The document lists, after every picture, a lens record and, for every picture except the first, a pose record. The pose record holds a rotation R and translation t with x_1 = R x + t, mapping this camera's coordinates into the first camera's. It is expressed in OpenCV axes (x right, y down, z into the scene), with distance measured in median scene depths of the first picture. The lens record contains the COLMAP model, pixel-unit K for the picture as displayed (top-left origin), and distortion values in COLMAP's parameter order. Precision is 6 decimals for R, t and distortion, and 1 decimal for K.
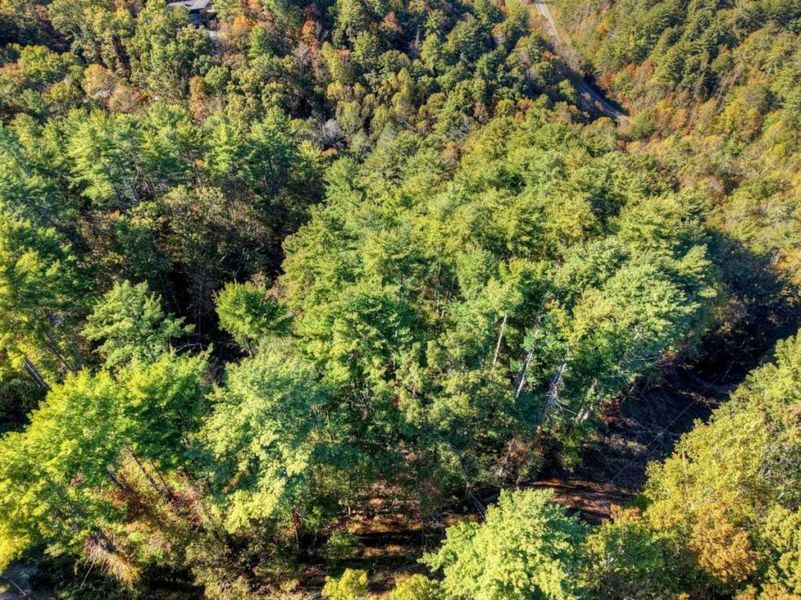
lens RADIAL K [[508.5, 0, 398.8], [0, 508.5, 316.6], [0, 0, 1]] dist [0.007267, -0.001040]
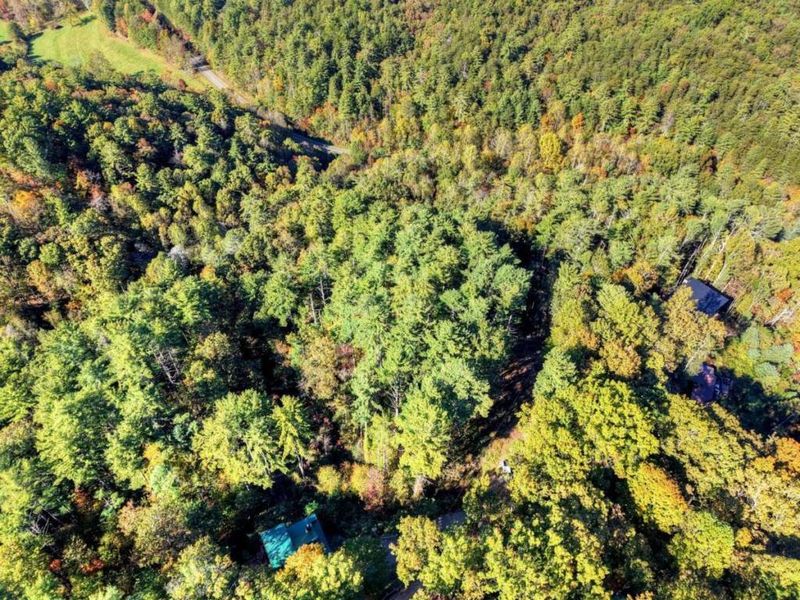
lens RADIAL K [[507.9, 0, 398.3], [0, 507.9, 316.6], [0, 0, 1]] dist [0.007267, -0.001040]
pose [[0.770224, -0.462136, 0.439528, -0.258763], [0.471462, 0.876690, 0.095598, -0.086638], [-0.429509, 0.133589, 0.893127, -0.212037]]
